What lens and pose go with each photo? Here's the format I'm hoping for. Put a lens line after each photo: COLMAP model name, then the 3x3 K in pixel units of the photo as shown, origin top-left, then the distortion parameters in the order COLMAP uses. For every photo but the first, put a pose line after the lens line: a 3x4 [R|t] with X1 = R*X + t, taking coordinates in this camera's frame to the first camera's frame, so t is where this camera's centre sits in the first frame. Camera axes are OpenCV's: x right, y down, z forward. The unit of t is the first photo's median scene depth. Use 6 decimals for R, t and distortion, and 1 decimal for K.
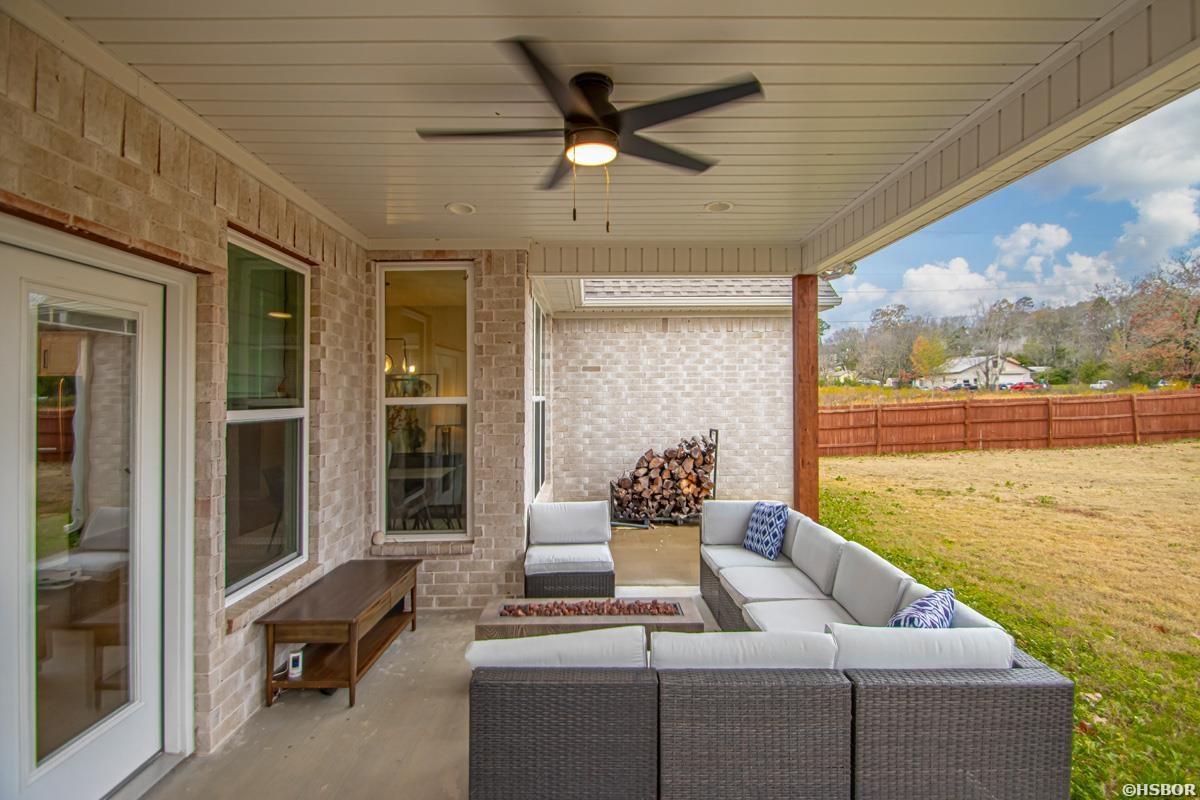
lens RADIAL K [[568.5, 0, 613.3], [0, 568.5, 397.2], [0, 0, 1]] dist [0.001452, -0.000087]
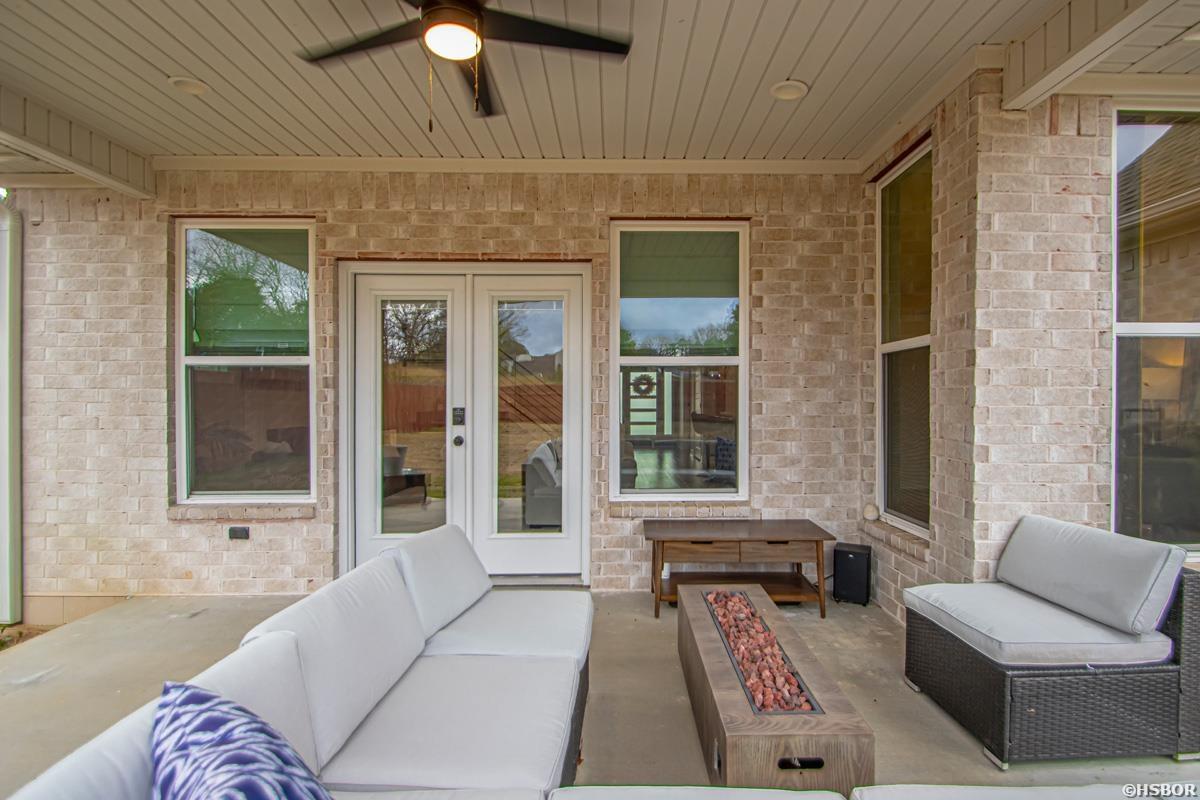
lens RADIAL K [[568.5, 0, 613.3], [0, 568.5, 397.2], [0, 0, 1]] dist [0.001452, -0.000087]
pose [[-0.013600, 0.010564, -0.999852, 0.668892], [0.003177, 0.999940, 0.010521, 0.105698], [0.999902, -0.003033, -0.013633, 0.974045]]
